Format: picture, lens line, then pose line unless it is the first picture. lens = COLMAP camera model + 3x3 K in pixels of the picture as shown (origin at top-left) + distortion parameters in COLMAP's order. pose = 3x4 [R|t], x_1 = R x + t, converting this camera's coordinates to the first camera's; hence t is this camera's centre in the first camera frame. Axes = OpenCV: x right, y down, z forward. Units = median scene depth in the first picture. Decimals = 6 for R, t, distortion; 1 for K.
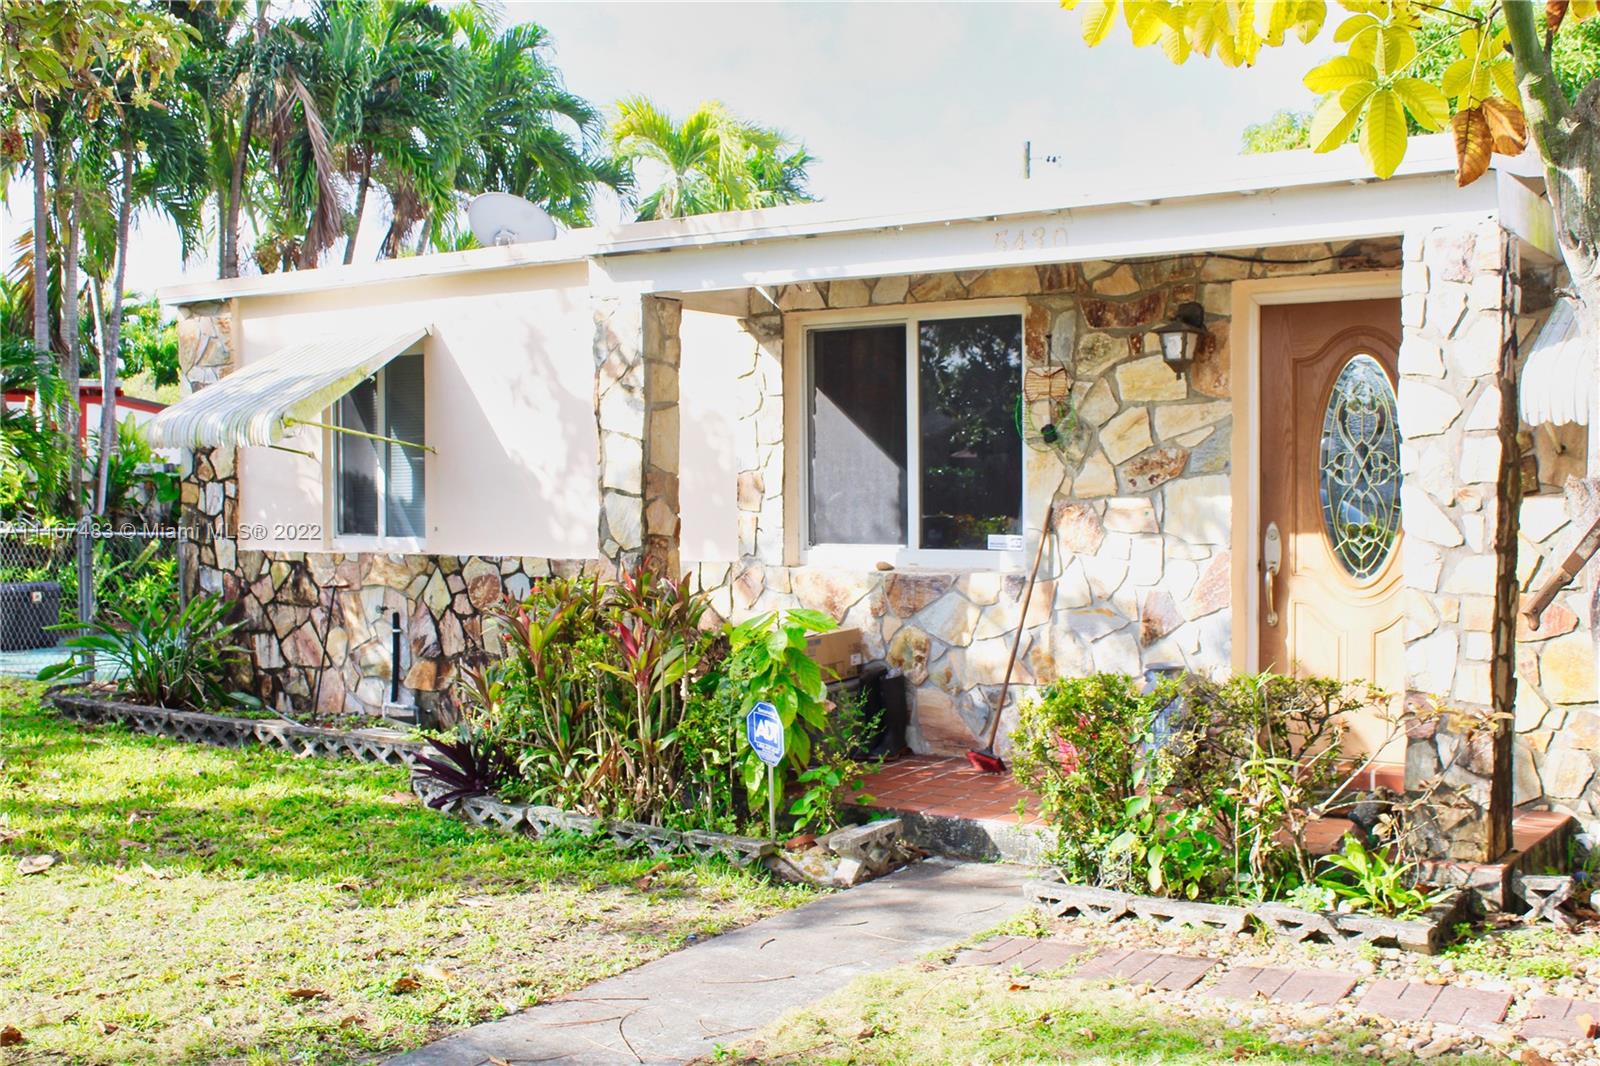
lens RADIAL K [[1759.2, 0, 779.6], [0, 1759.2, 540.5], [0, 0, 1]] dist [-0.129044, 0.170908]
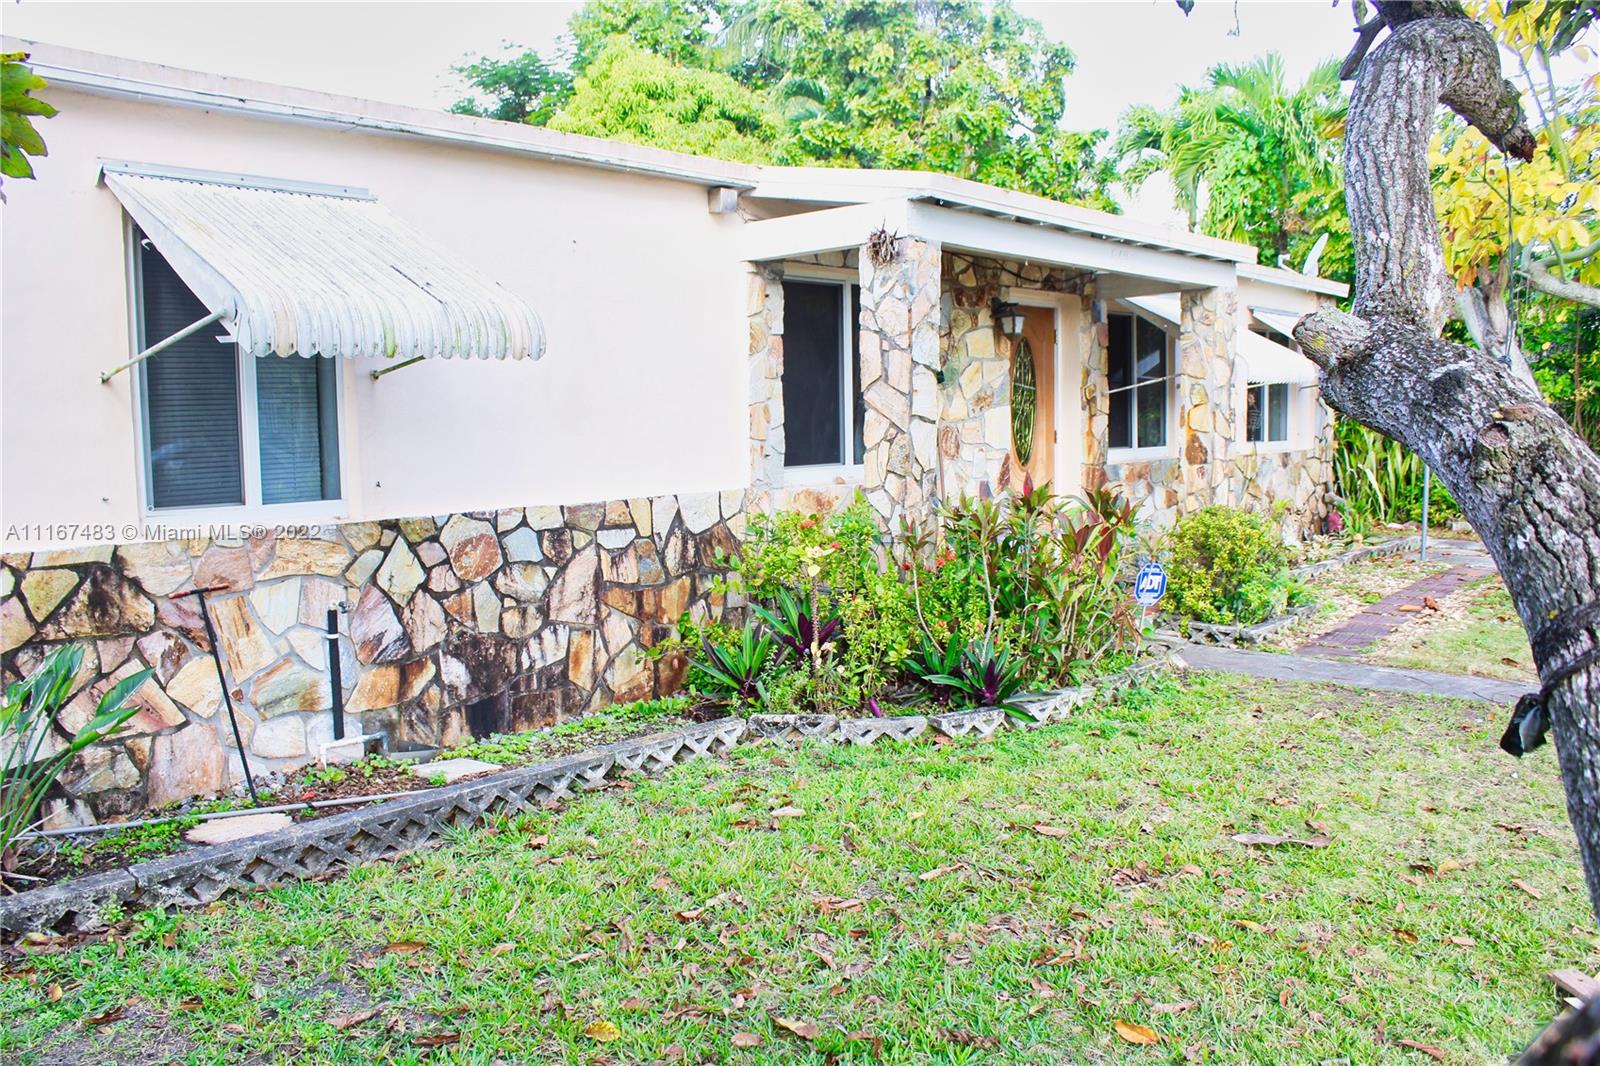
lens RADIAL K [[1331.0, 0, 780.4], [0, 1331.0, 545.9], [0, 0, 1]] dist [-0.166991, 0.149554]
pose [[0.104653, -0.097770, 0.989691, -0.906704], [0.049891, 0.994419, 0.092961, -0.029745], [-0.993257, 0.039648, 0.108947, 0.978105]]
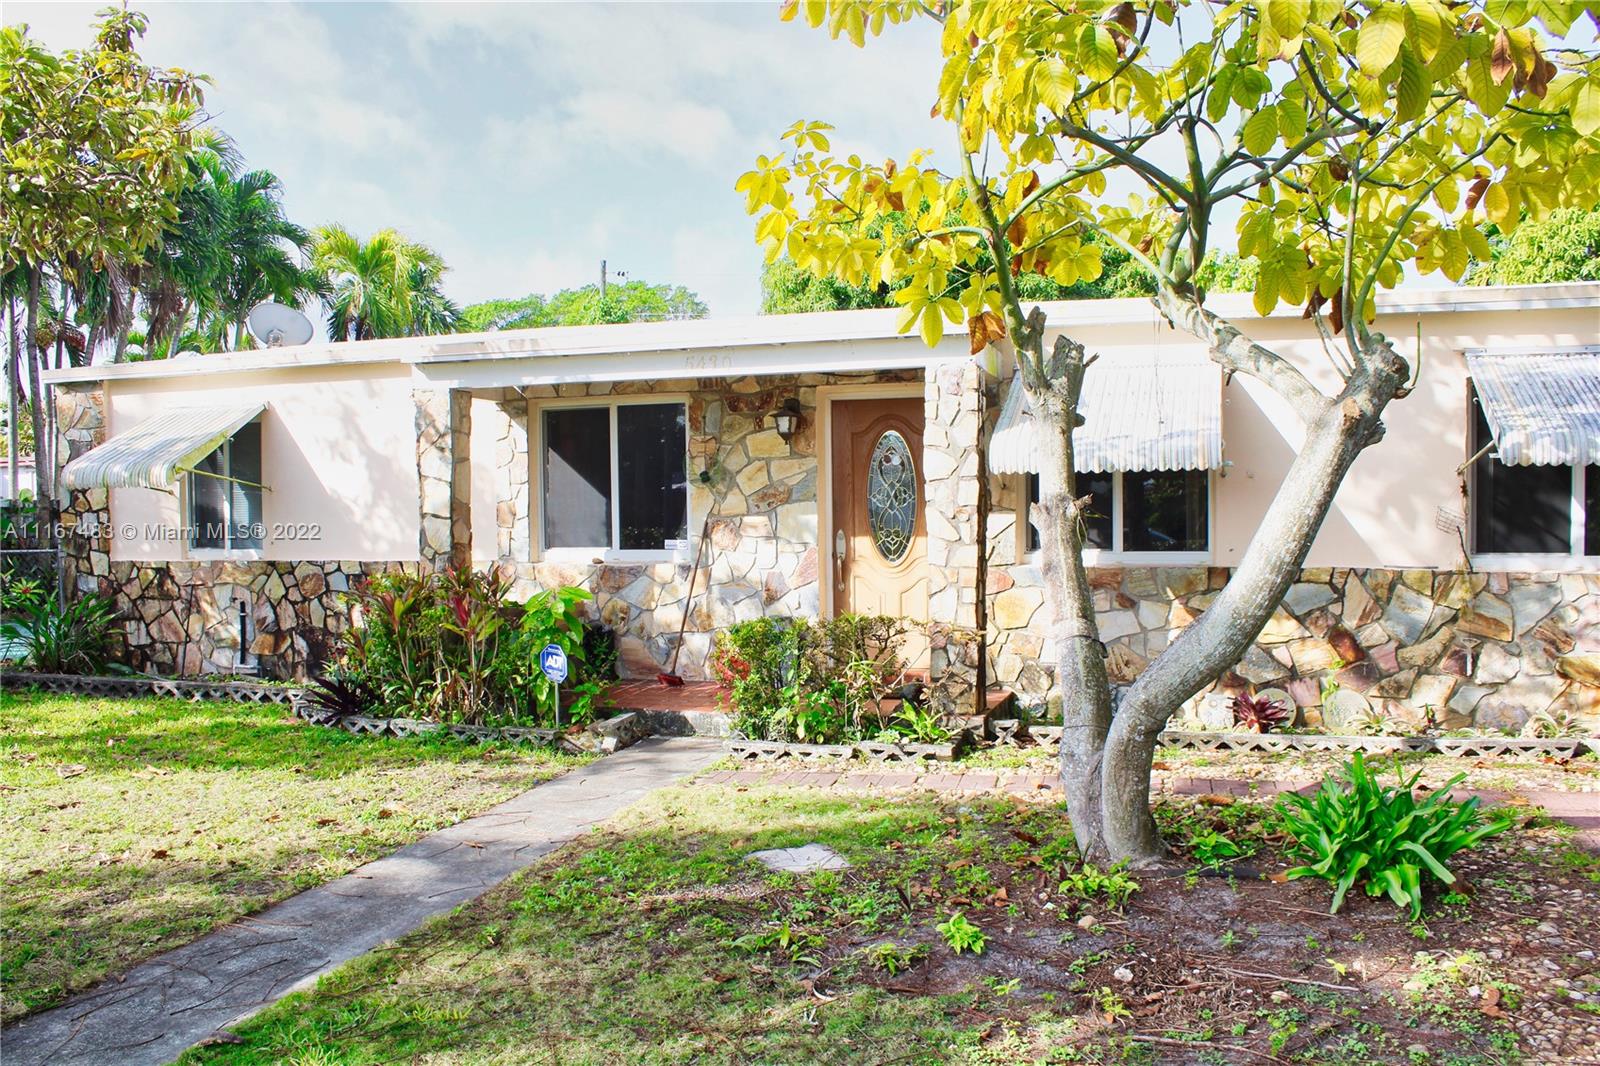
lens RADIAL K [[1326.0, 0, 790.9], [0, 1326.0, 554.2], [0, 0, 1]] dist [-0.170220, 0.149778]
pose [[0.955127, -0.018732, 0.295603, -0.129782], [0.017365, 0.999823, 0.007248, 0.002935], [-0.295687, -0.001790, 0.955283, -0.191087]]
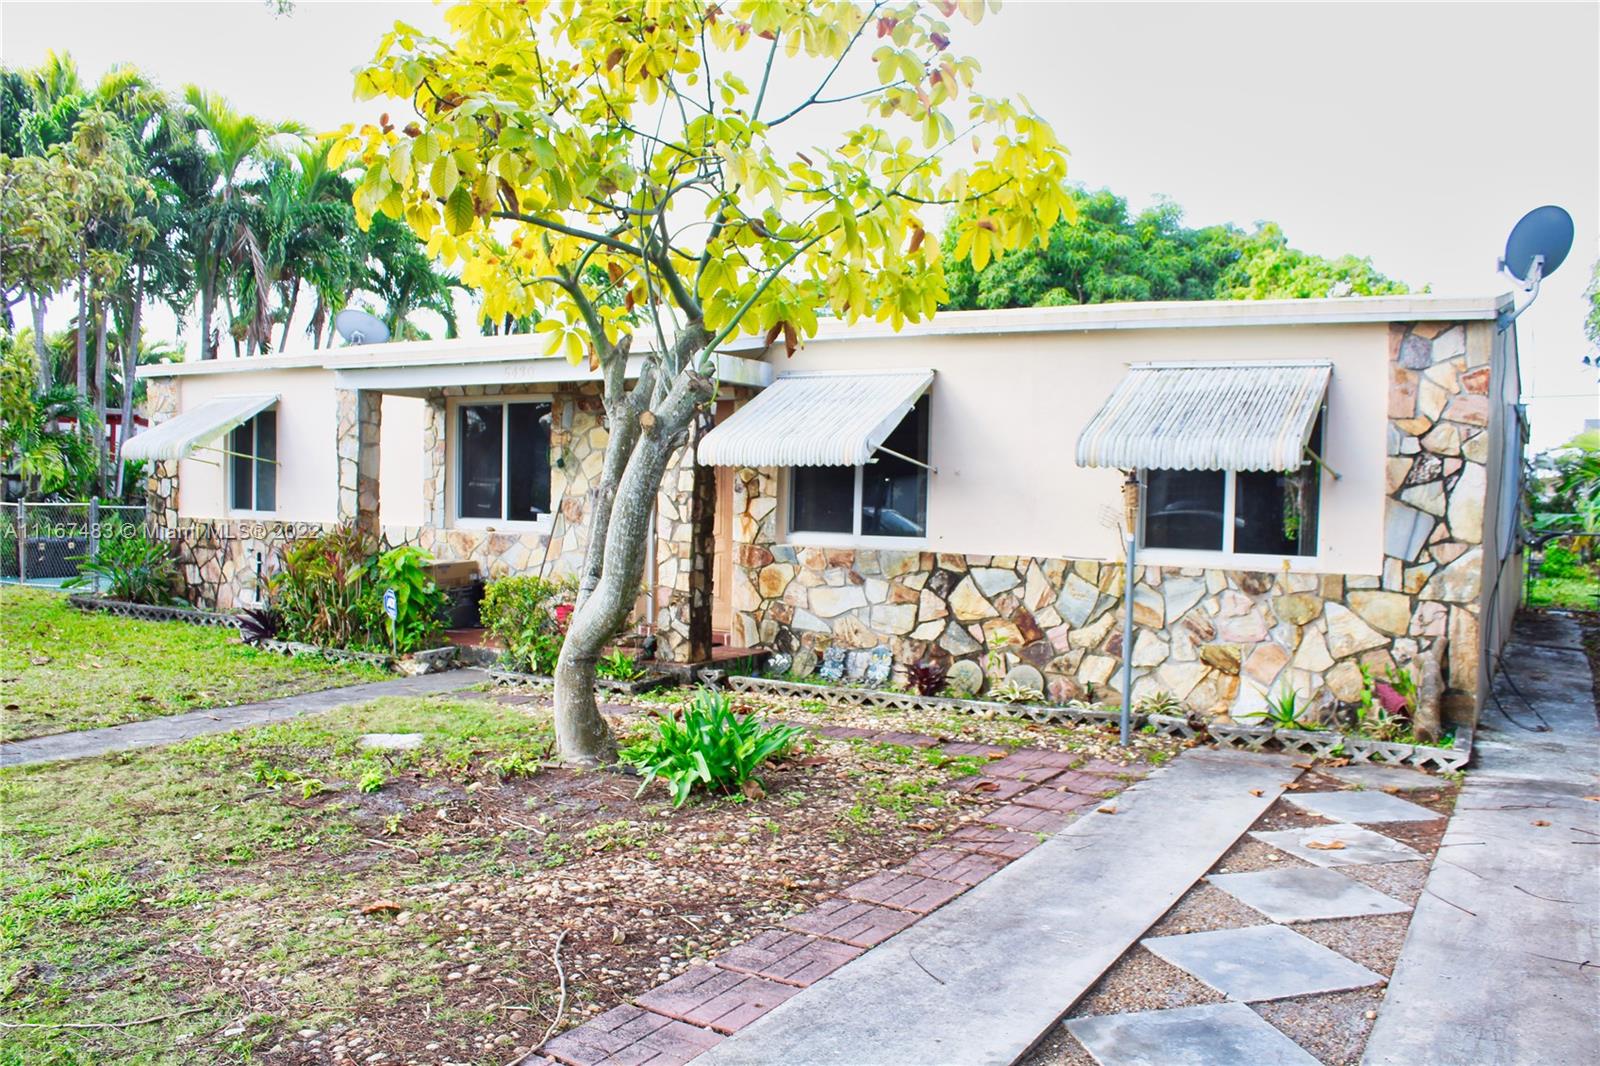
lens RADIAL K [[1326.9, 0, 779.9], [0, 1326.9, 546.1], [0, 0, 1]] dist [-0.162449, 0.136754]
pose [[0.996873, 0.019232, 0.076644, 0.277956], [-0.020164, 0.999732, 0.011407, 0.010582], [-0.076404, -0.012917, 0.996993, -0.495247]]
